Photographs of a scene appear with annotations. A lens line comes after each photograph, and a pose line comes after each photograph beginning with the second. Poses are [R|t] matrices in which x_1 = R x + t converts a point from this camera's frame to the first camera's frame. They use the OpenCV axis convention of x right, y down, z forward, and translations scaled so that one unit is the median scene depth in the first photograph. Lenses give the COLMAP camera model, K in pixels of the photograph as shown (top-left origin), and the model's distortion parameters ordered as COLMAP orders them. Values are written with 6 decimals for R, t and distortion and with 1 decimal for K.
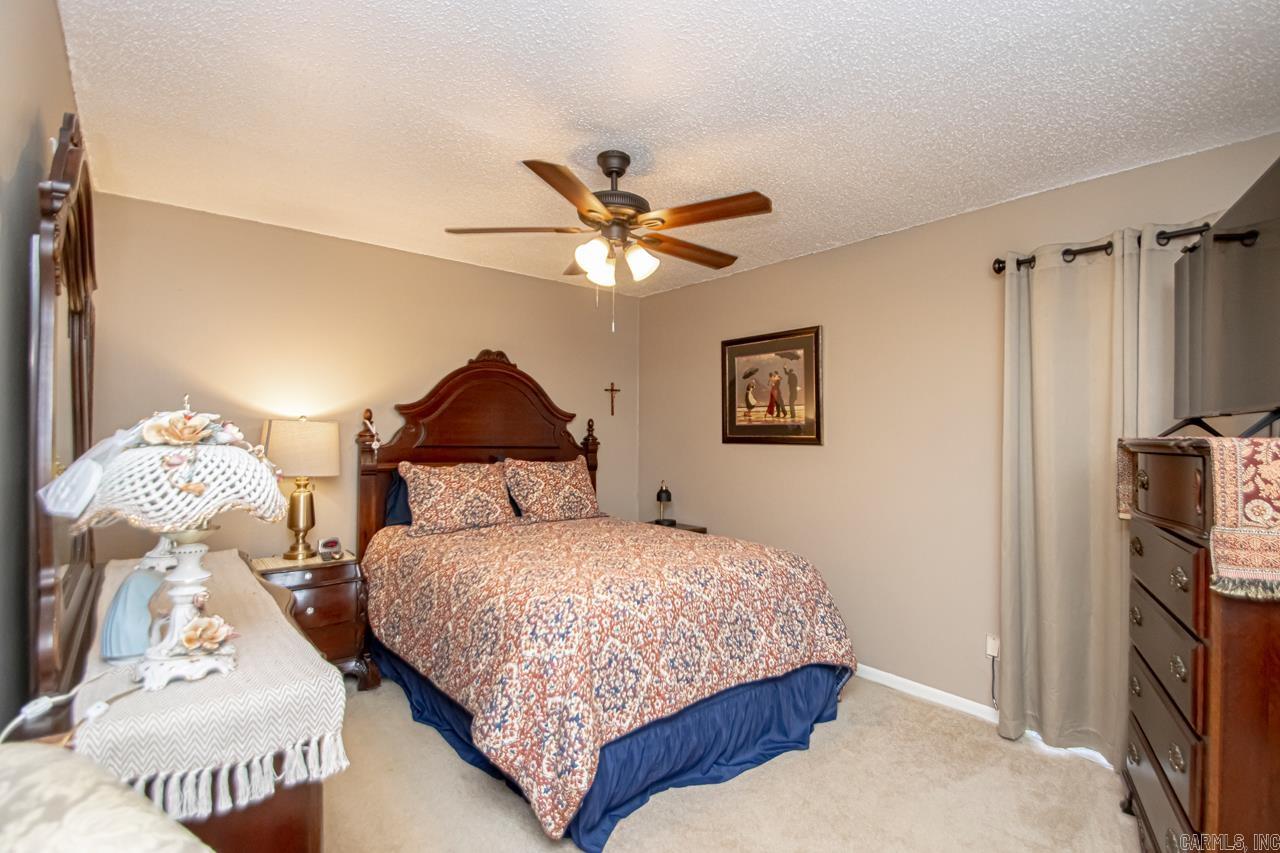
lens RADIAL K [[600.4, 0, 598.1], [0, 600.4, 423.4], [0, 0, 1]] dist [0.001541, 0.000091]
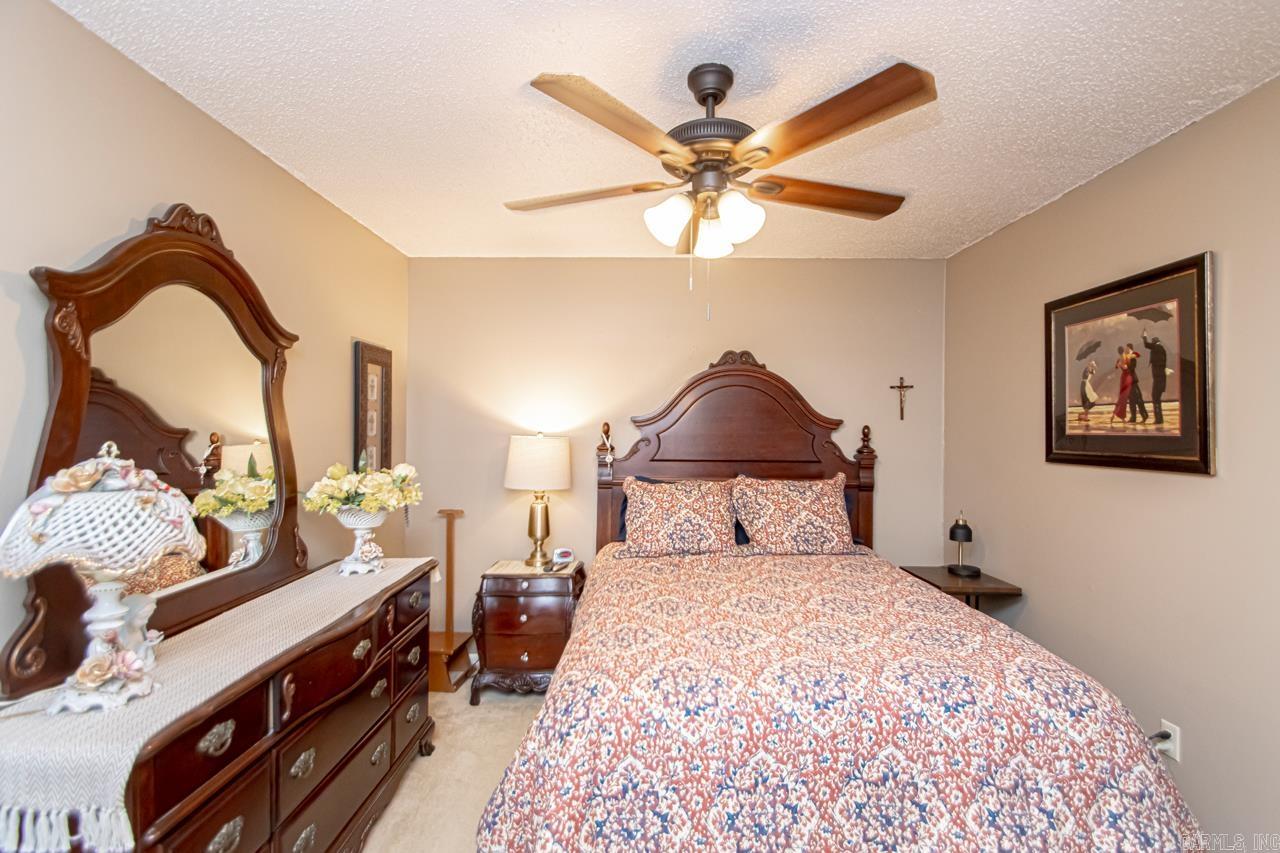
lens RADIAL K [[581.0, 0, 655.2], [0, 581.0, 426.7], [0, 0, 1]] dist [0.001370, -0.000209]
pose [[0.805018, -0.016213, -0.593029, 0.272234], [0.024457, 0.999684, 0.005868, -0.021534], [0.592747, -0.019228, 0.805159, 0.279464]]
